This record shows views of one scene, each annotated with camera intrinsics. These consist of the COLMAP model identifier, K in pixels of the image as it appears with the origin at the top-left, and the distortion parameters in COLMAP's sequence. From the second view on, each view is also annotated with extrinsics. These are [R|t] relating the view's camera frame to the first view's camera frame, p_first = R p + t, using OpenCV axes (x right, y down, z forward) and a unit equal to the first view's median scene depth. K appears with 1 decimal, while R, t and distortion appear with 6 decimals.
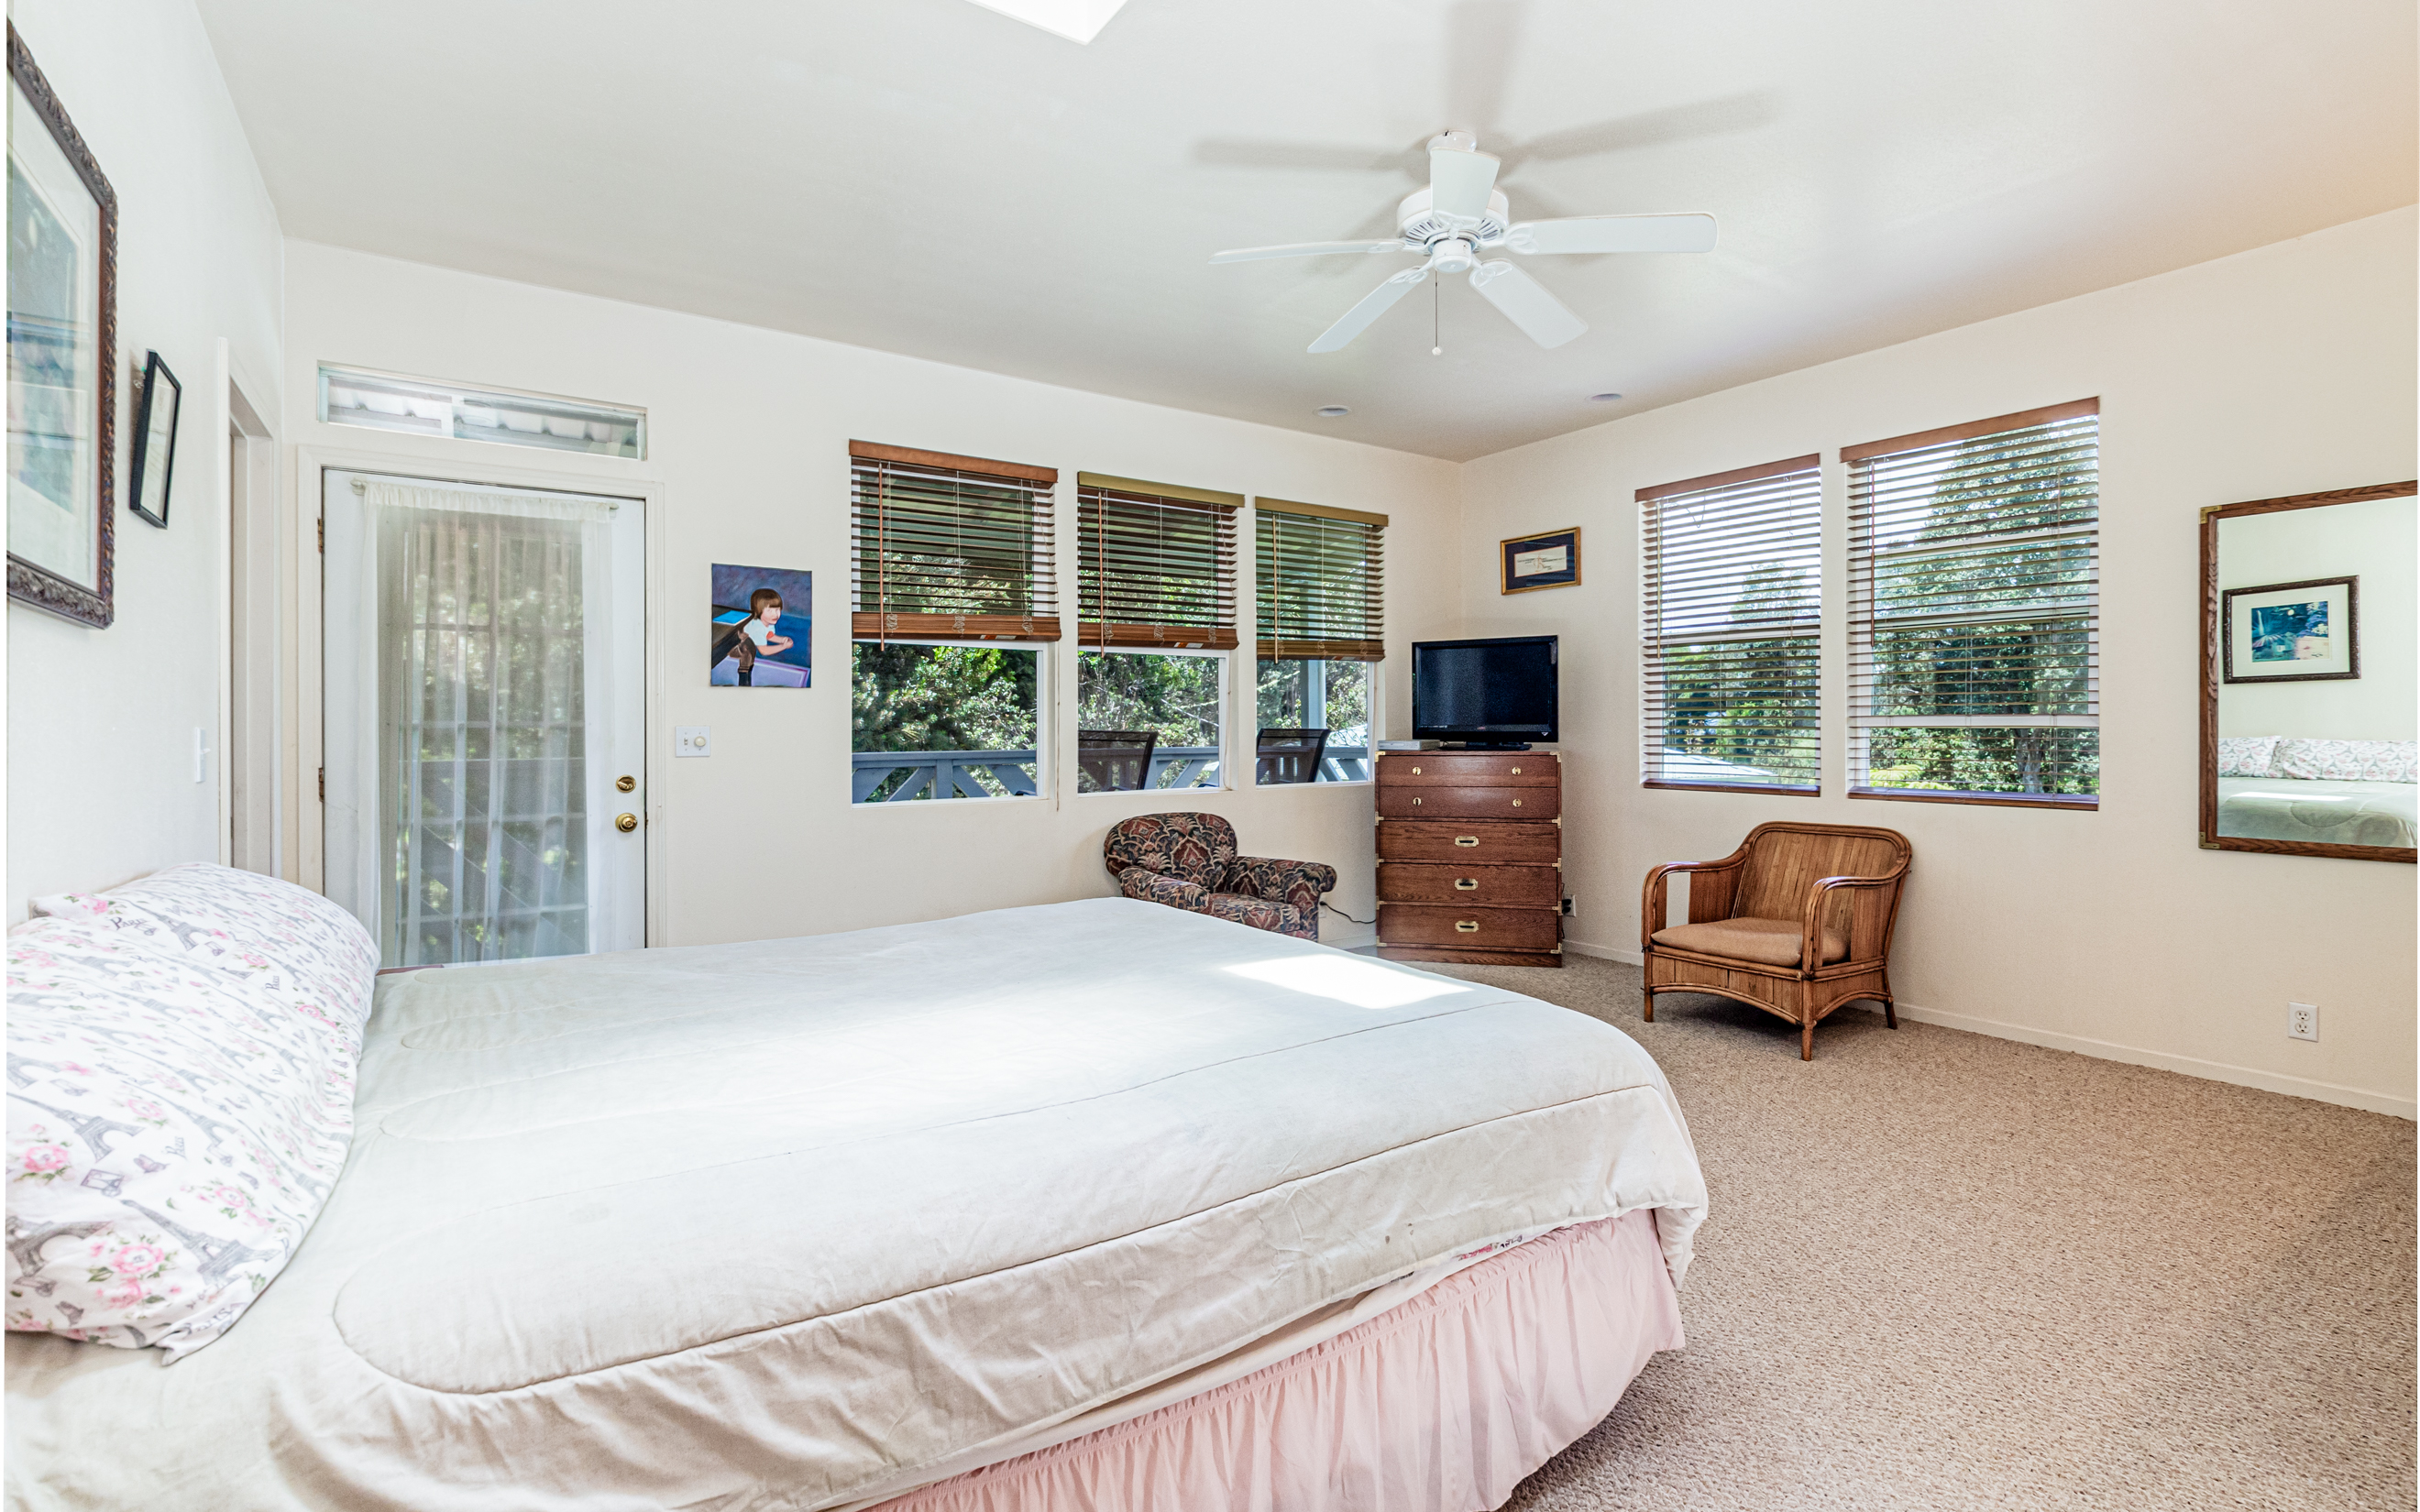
lens RADIAL K [[1134.9, 0, 1222.7], [0, 1134.9, 721.2], [0, 0, 1]] dist [-0.001770, -0.000551]
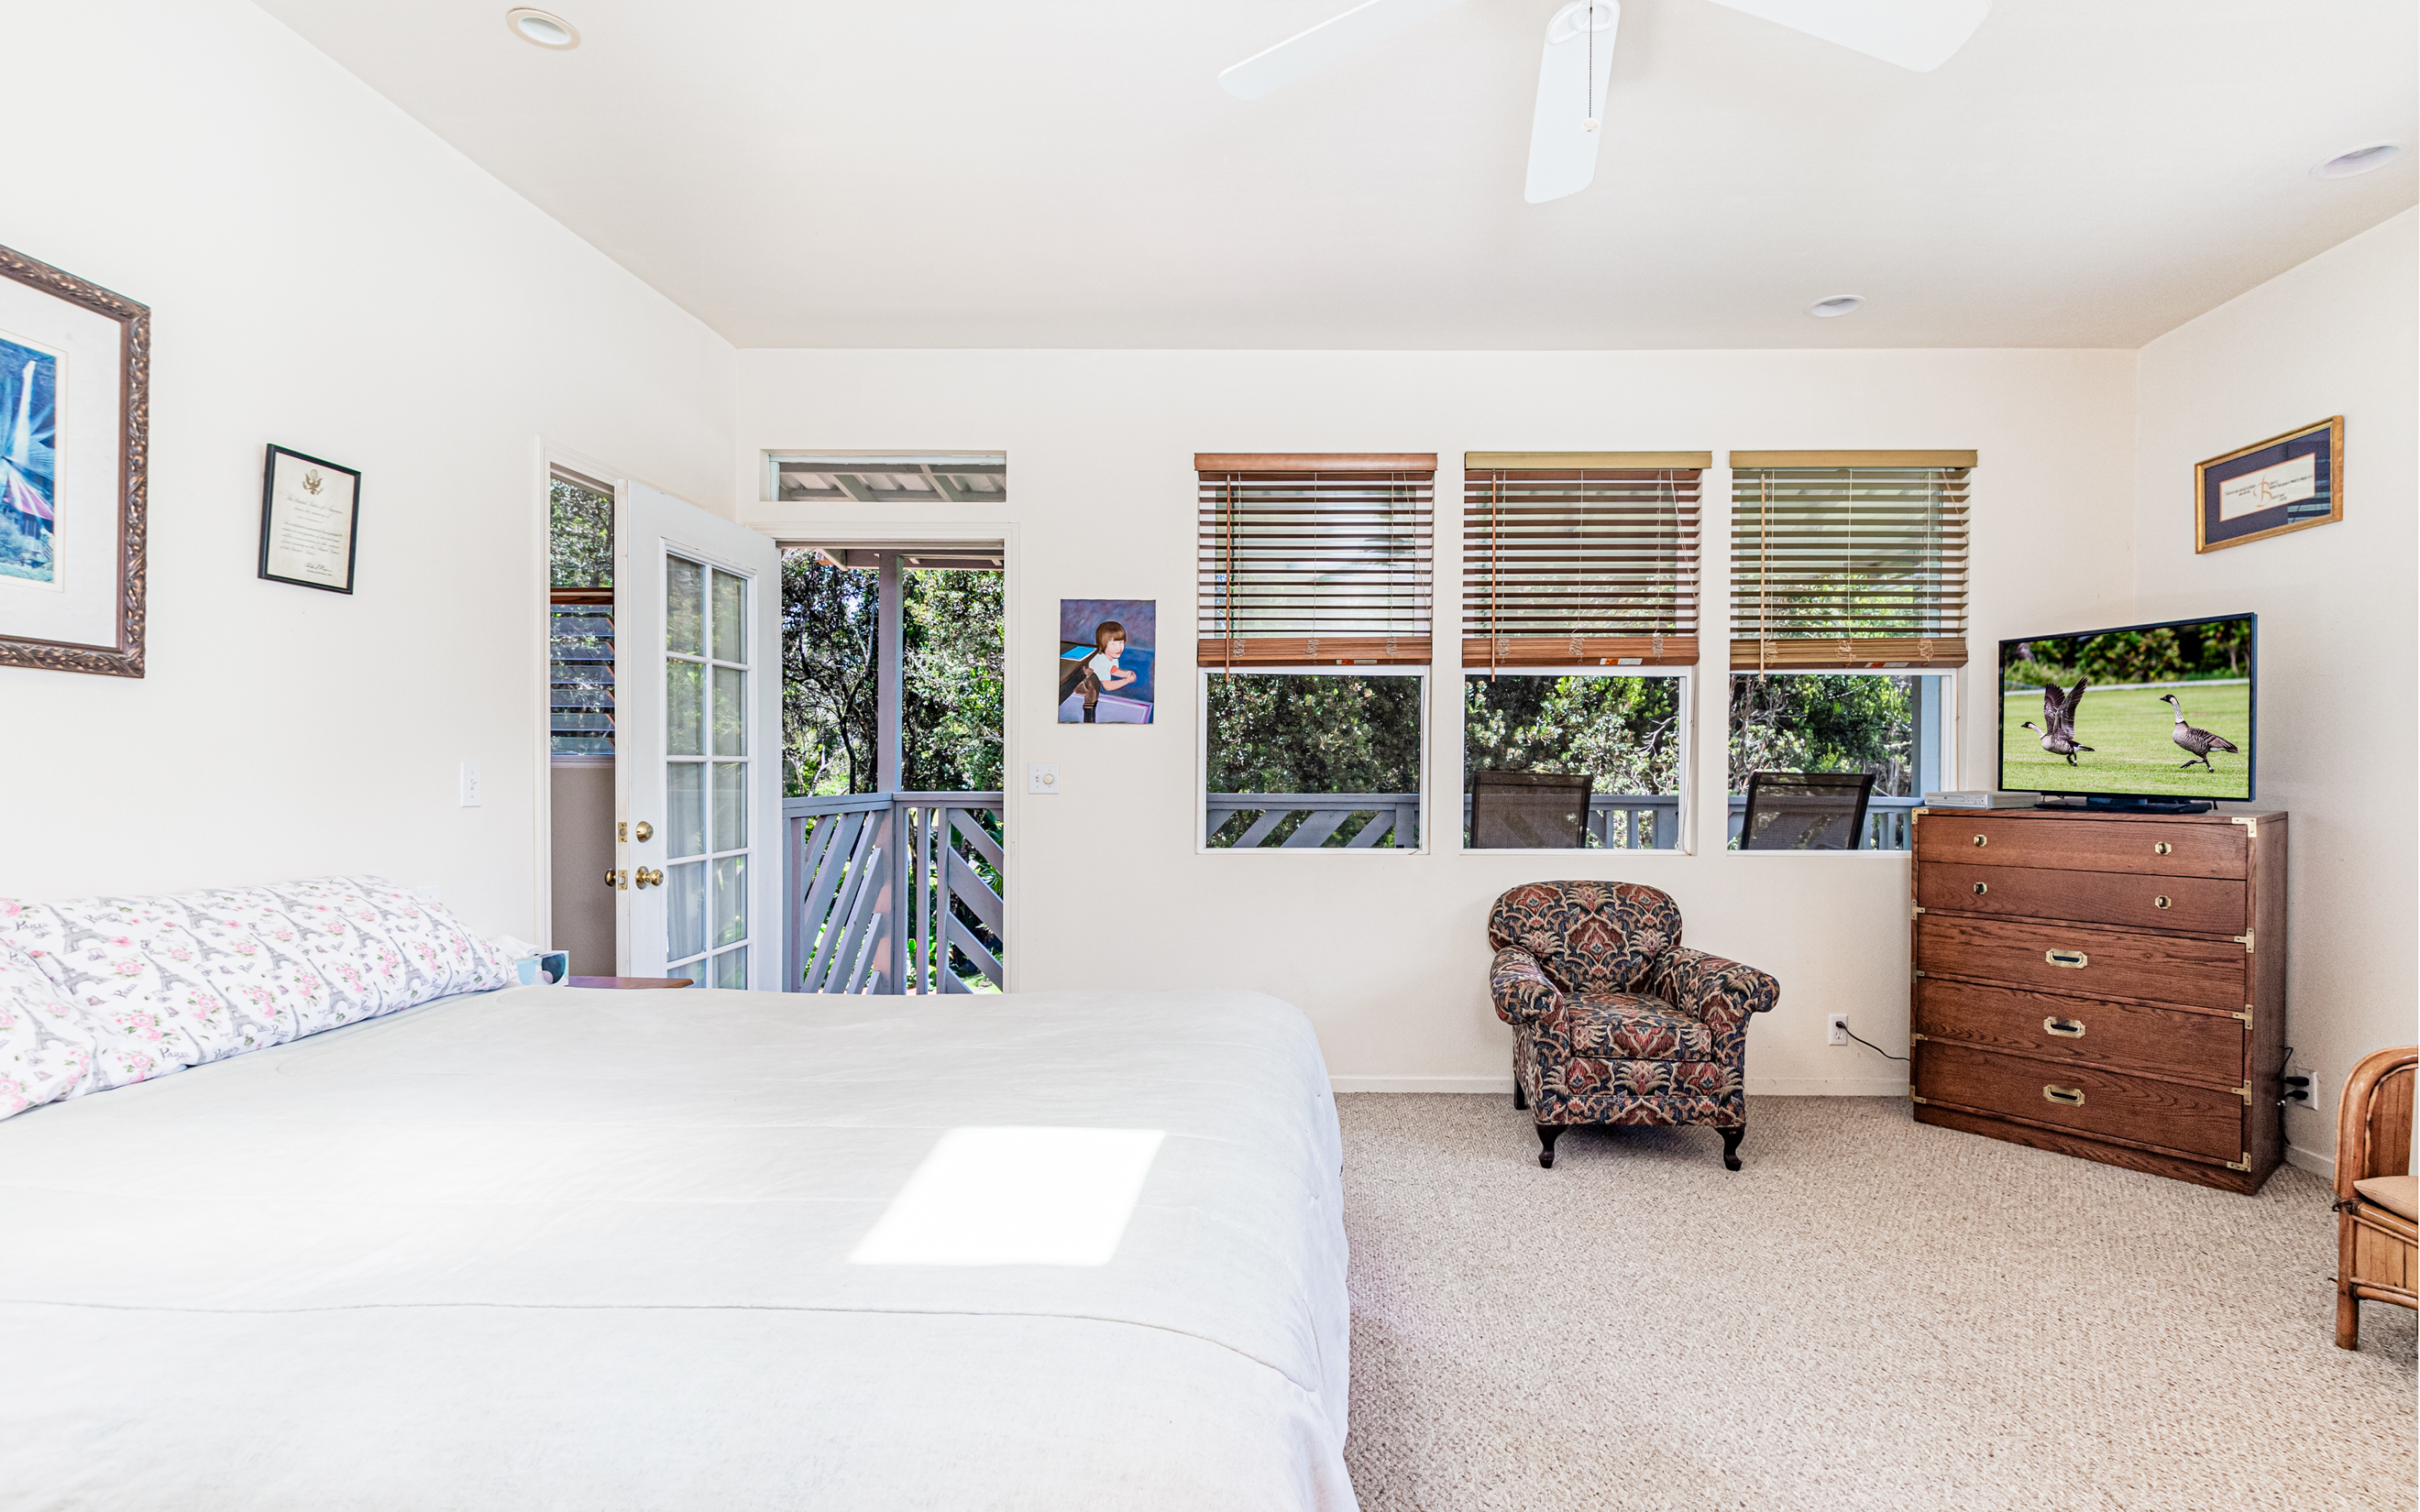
lens RADIAL K [[1157.6, 0, 1254.5], [0, 1157.6, 770.2], [0, 0, 1]] dist [-0.000985, -0.000842]
pose [[0.805519, 0.009144, -0.592500, 0.244811], [-0.003910, 0.999941, 0.010116, -0.000839], [0.592557, -0.005832, 0.805507, 0.246797]]
